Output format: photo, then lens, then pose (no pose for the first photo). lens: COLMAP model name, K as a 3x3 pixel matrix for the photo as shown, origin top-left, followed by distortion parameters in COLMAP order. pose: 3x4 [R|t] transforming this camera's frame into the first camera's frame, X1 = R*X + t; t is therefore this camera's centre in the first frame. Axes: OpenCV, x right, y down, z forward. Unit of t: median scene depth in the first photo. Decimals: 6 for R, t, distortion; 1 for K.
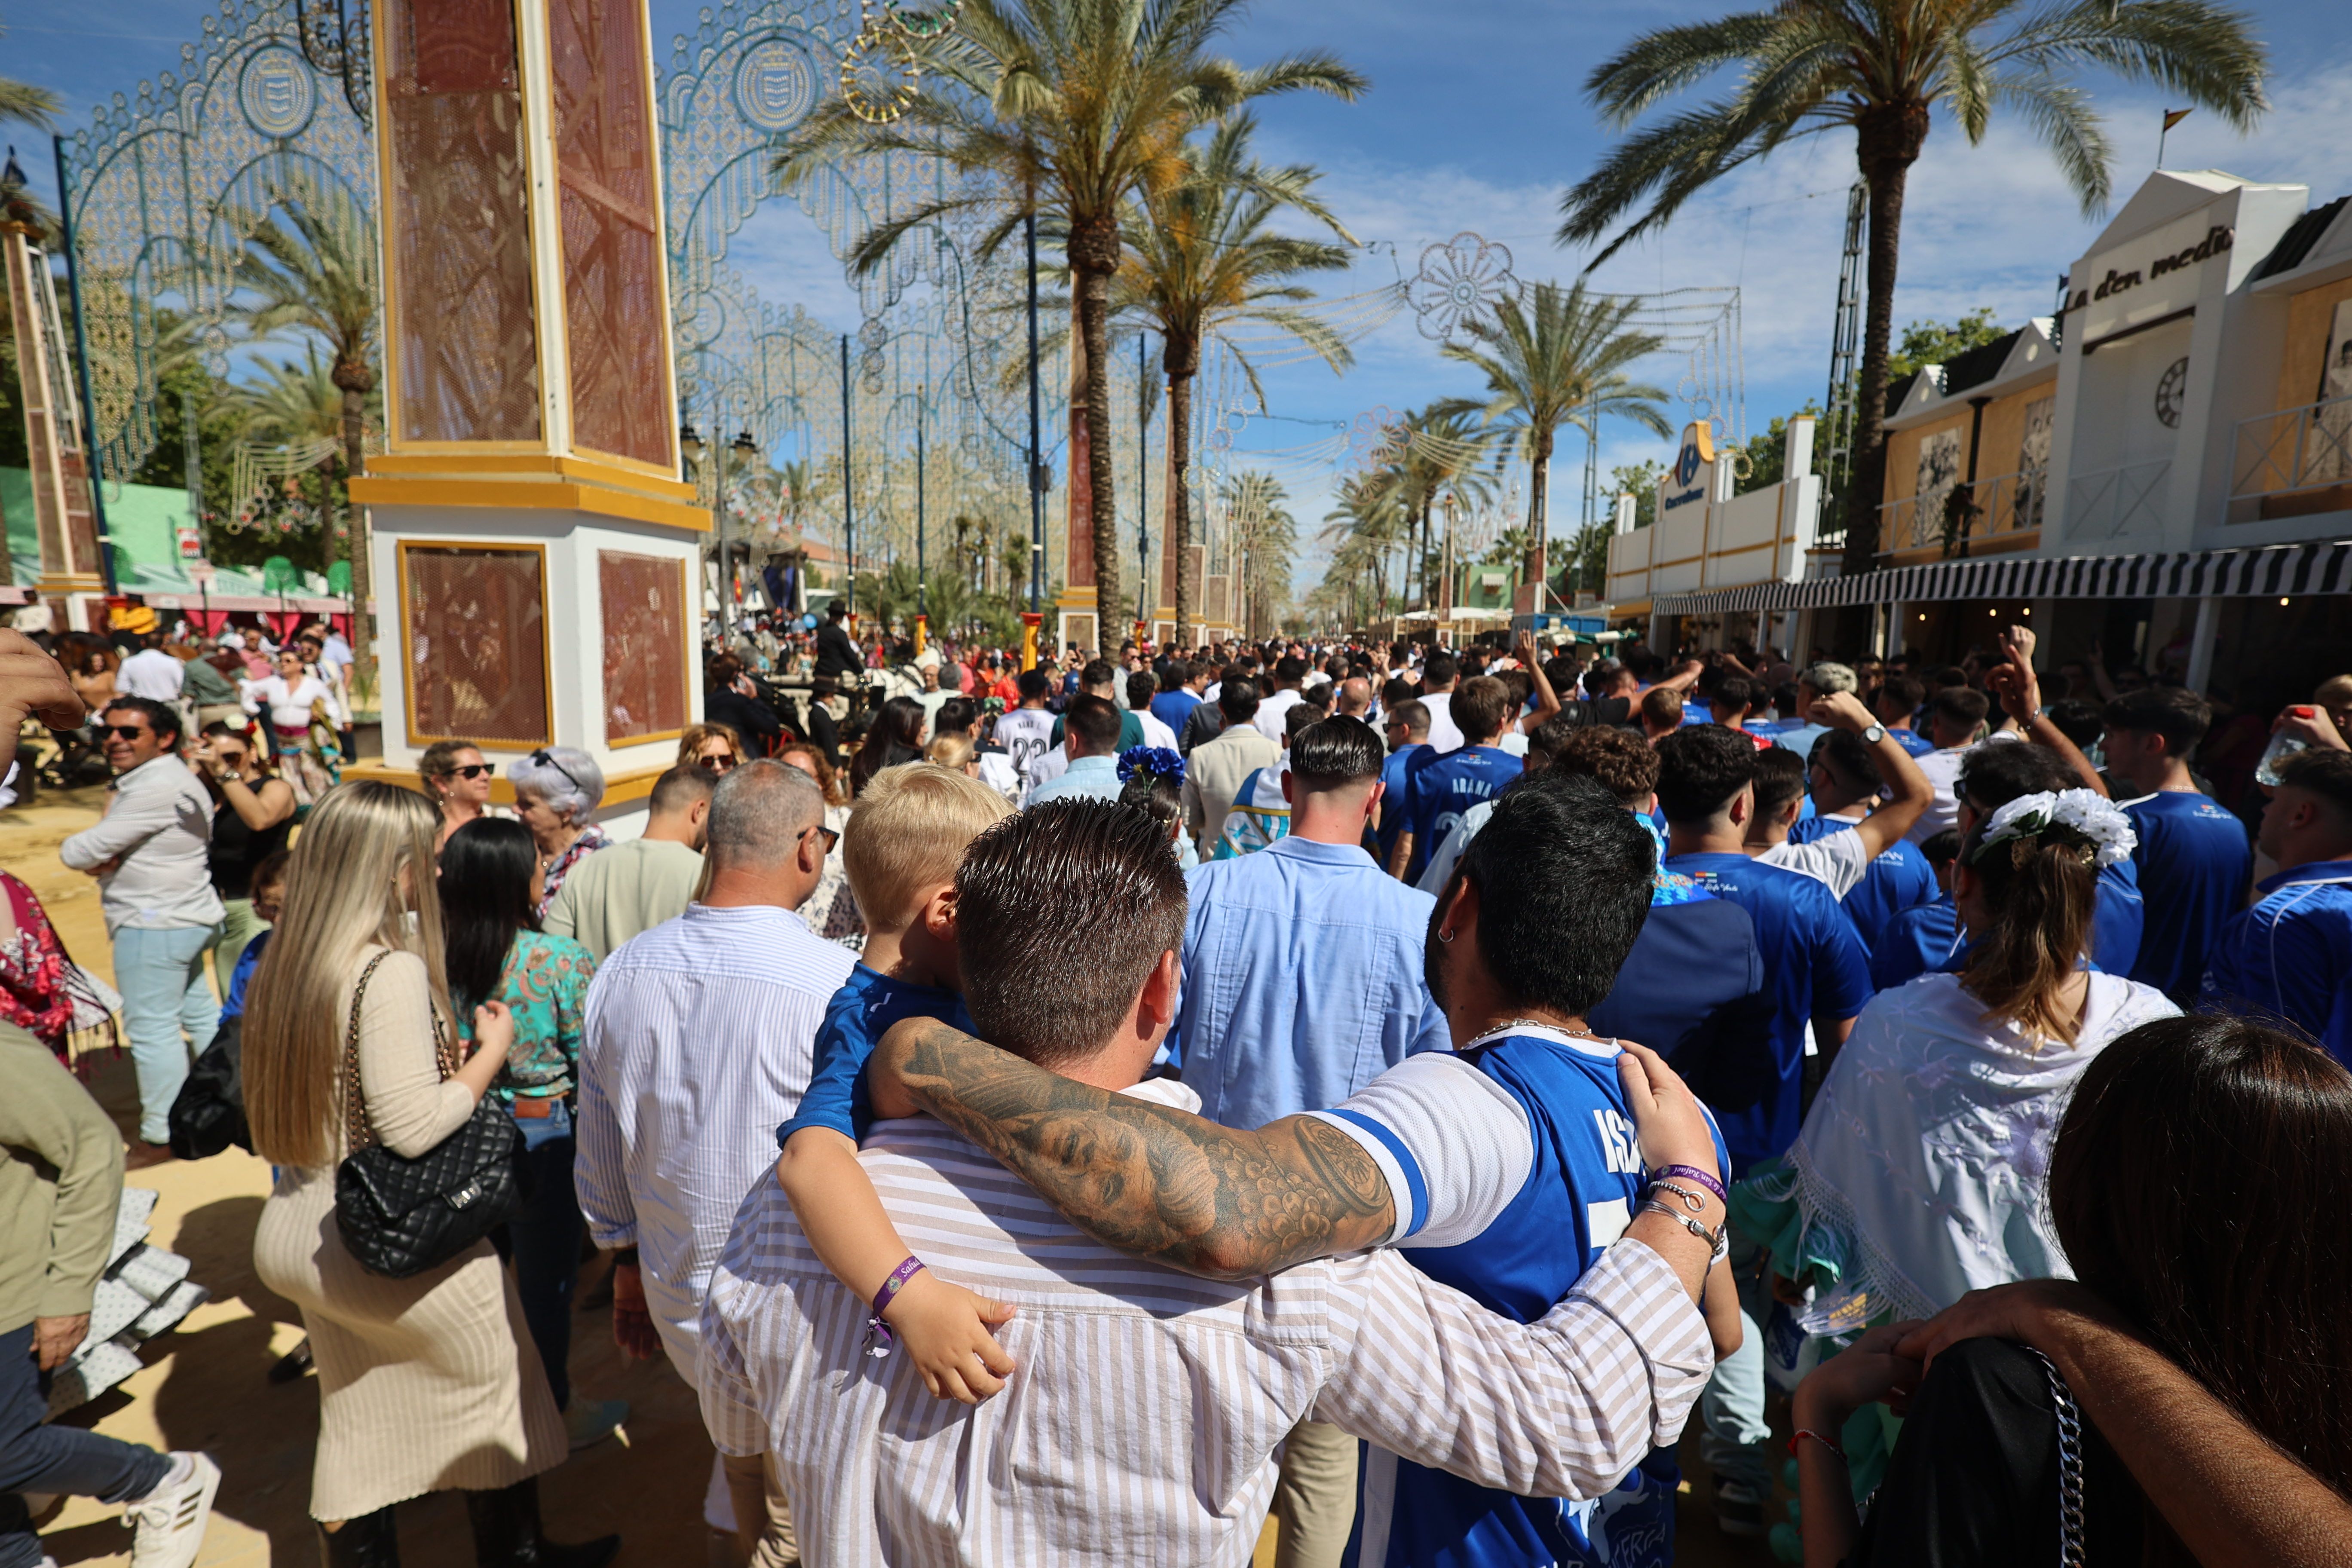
lens RADIAL K [[1091.0, 0, 1176.0], [0, 1091.0, 787.0], [0, 0, 1]] dist [-0.001110, 0.001300]
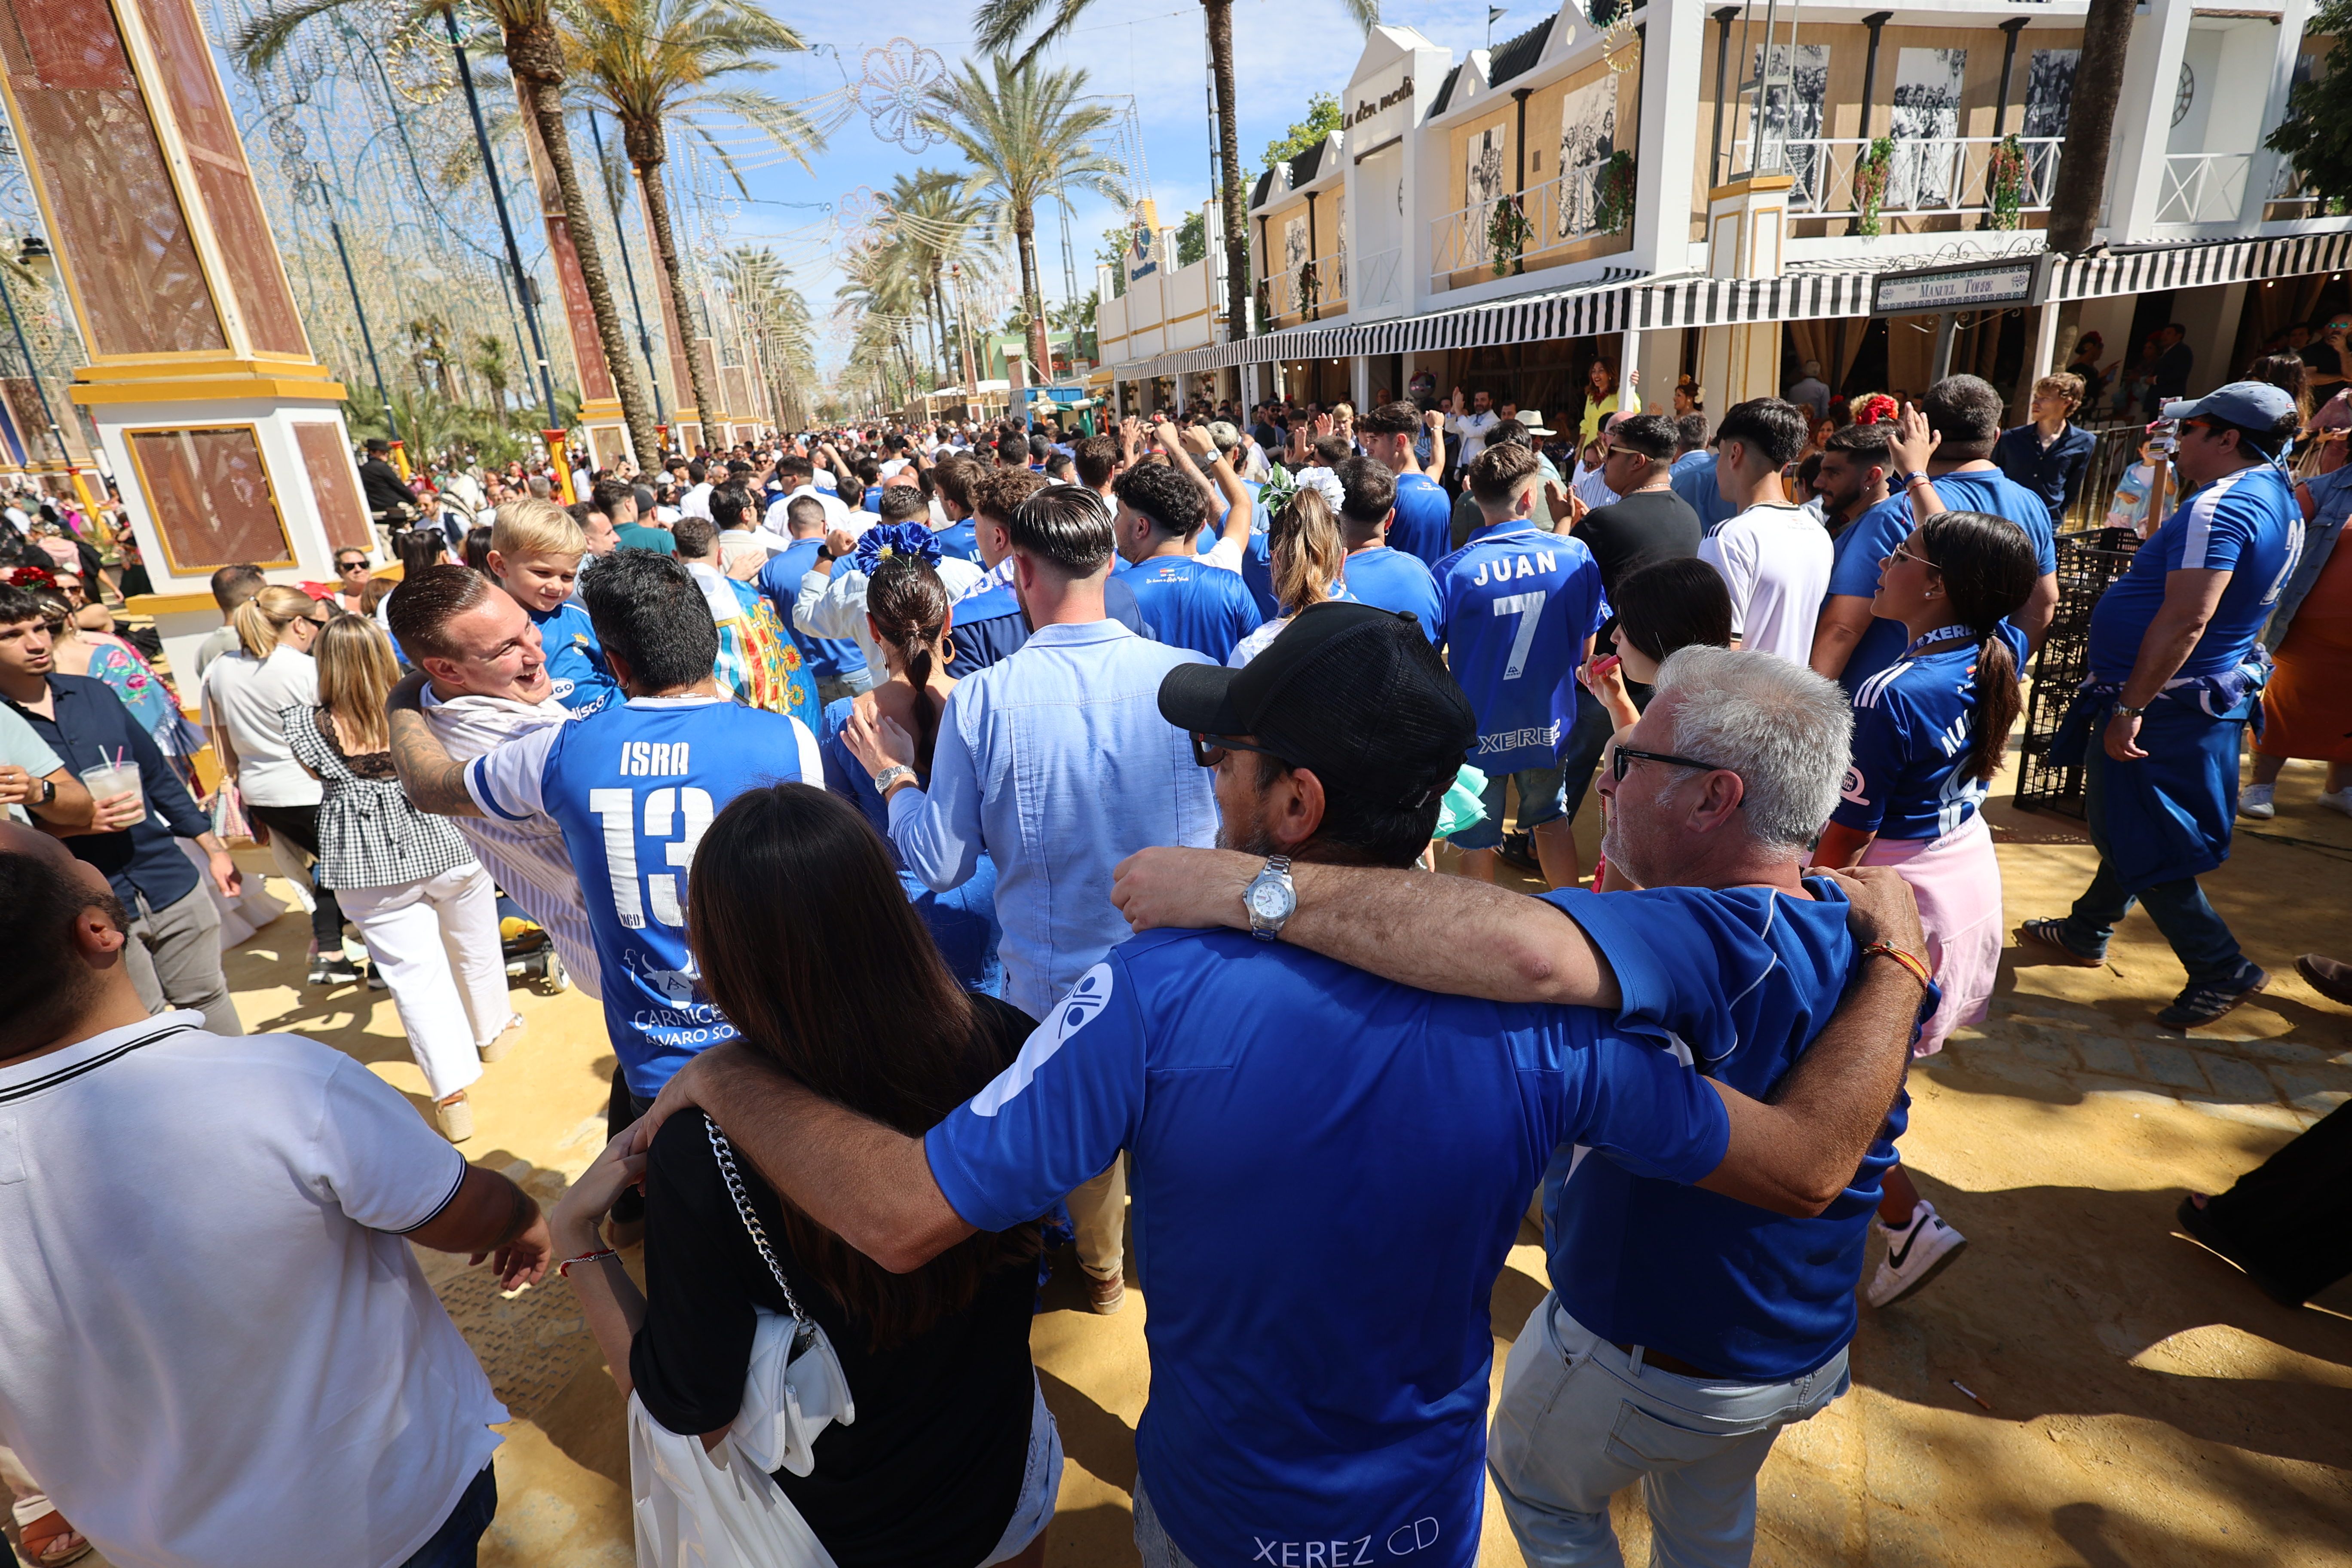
lens RADIAL K [[1091.0, 0, 1176.0], [0, 1091.0, 787.0], [0, 0, 1]] dist [-0.001110, 0.001300]
pose [[0.918713, -0.206917, 0.336381, -0.004983], [0.138276, 0.966376, 0.216789, 0.018004], [-0.369928, -0.152653, 0.916433, -0.150588]]
